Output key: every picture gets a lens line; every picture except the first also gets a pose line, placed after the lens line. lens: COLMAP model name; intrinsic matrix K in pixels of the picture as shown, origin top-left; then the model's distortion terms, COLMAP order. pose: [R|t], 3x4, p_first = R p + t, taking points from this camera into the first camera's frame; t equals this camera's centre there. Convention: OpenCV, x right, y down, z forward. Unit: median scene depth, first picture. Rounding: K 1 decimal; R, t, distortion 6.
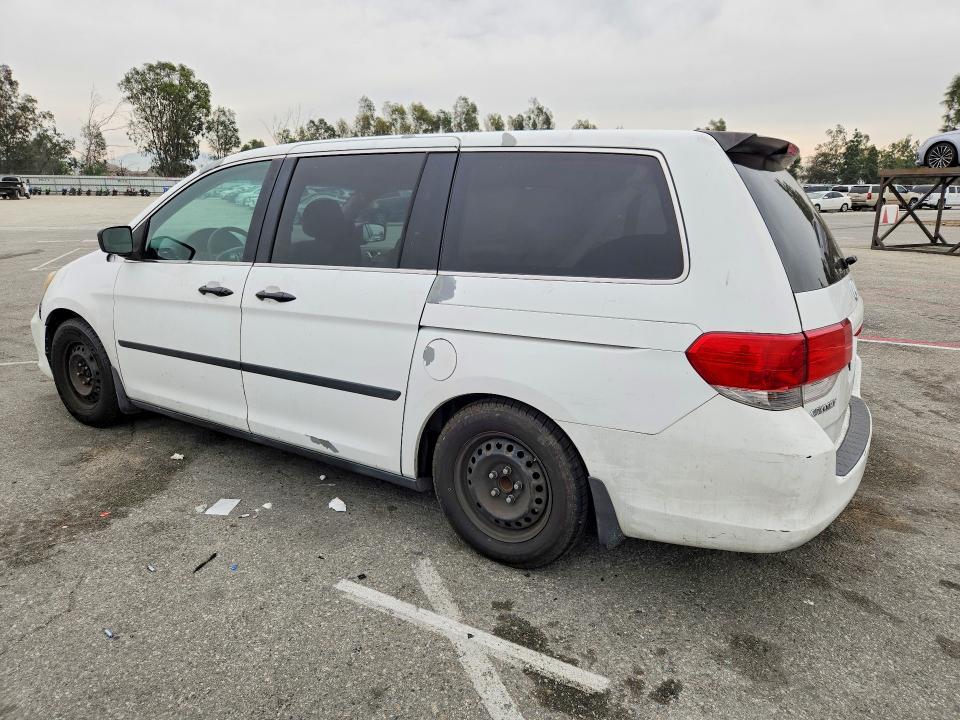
lens RADIAL K [[721.1, 0, 489.1], [0, 721.1, 360.0], [0, 0, 1]] dist [0.071621, -0.070331]
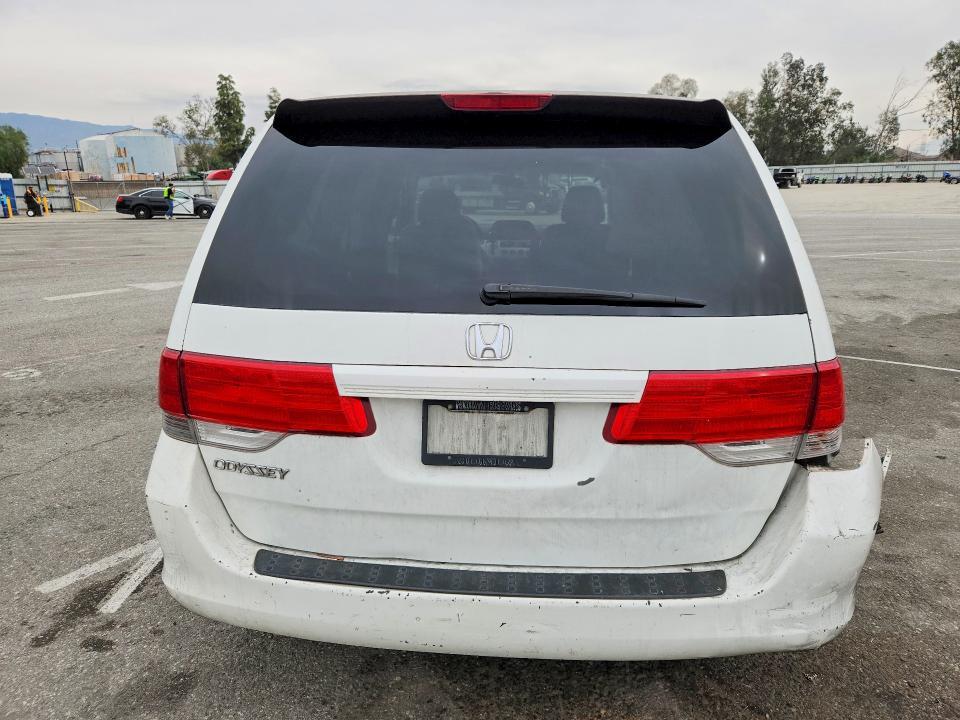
lens RADIAL K [[721.1, 0, 489.1], [0, 721.1, 360.0], [0, 0, 1]] dist [0.071621, -0.070331]
pose [[0.390501, 0.203593, -0.897808, 0.202296], [-0.189076, 0.972186, 0.138221, -0.031848], [0.900977, 0.115778, 0.418134, 0.152020]]
